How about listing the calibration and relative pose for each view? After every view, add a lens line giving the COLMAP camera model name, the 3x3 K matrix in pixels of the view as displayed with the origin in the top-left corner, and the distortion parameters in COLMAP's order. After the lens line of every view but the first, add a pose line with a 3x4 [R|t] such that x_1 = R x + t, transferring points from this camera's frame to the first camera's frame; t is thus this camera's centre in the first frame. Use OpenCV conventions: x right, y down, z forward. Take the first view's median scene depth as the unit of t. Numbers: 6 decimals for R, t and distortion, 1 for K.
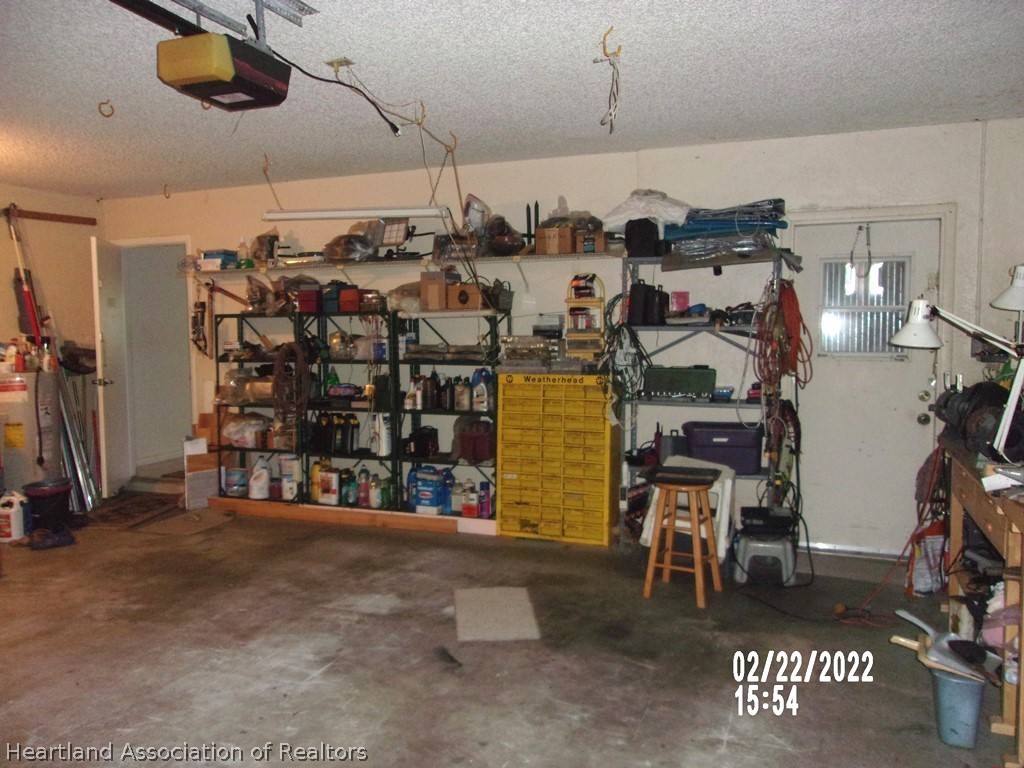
lens RADIAL K [[806.2, 0, 509.5], [0, 806.2, 382.0], [0, 0, 1]] dist [0.002240, 0.003266]
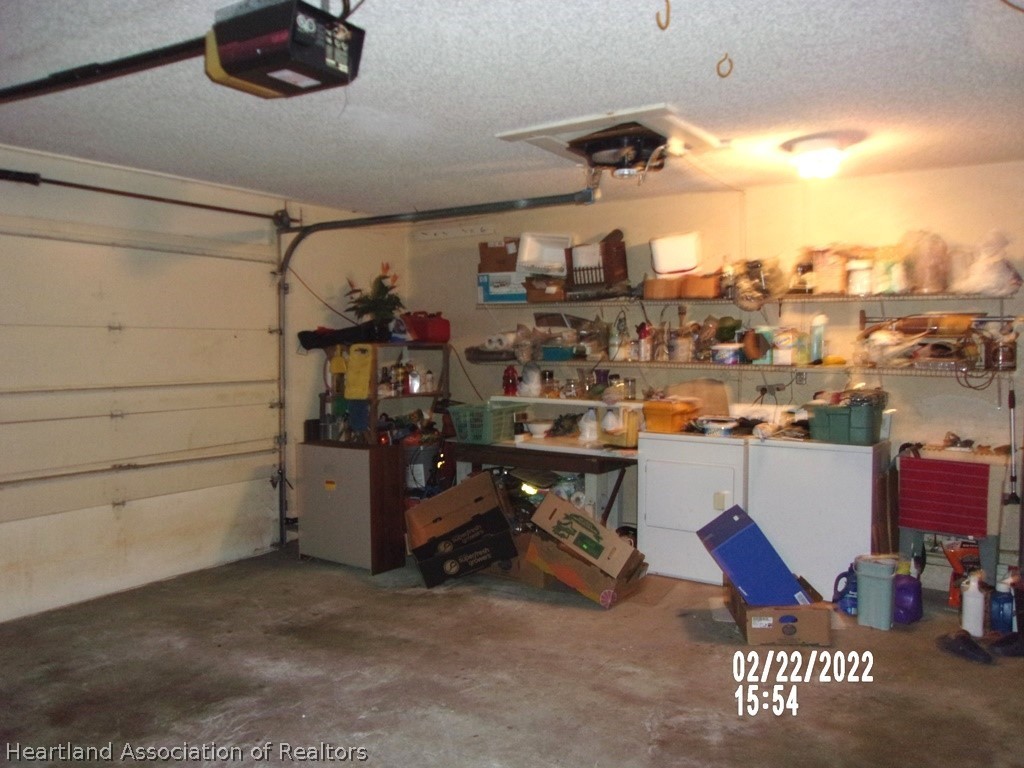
lens RADIAL K [[806.2, 0, 508.8], [0, 806.2, 380.6], [0, 0, 1]] dist [0.002240, 0.003266]
pose [[-0.202859, 0.064835, -0.977059, 0.248985], [-0.073251, 0.994005, 0.081168, -0.083149], [0.976464, 0.088036, -0.196893, 0.845667]]
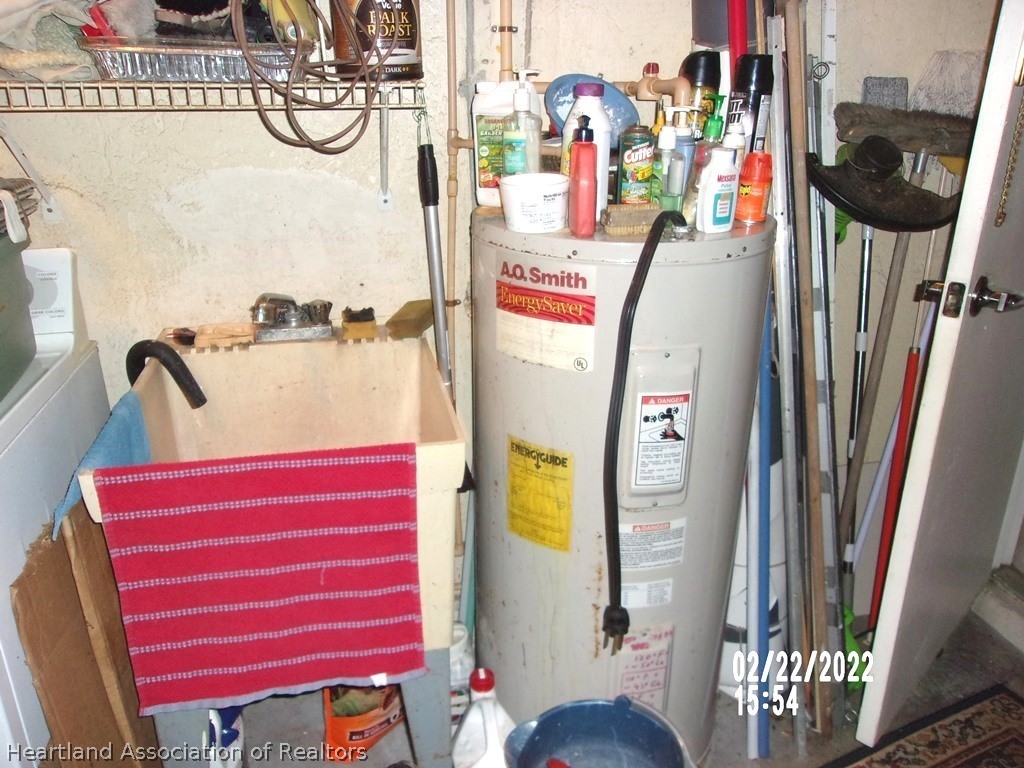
lens RADIAL K [[806.2, 0, 508.3], [0, 806.2, 383.4], [0, 0, 1]] dist [0.002240, 0.003266]
pose [[0.557458, 0.310687, -0.769879, -0.566347], [-0.064261, 0.940702, 0.333092, -0.055430], [0.827714, -0.136212, 0.544367, 1.102762]]
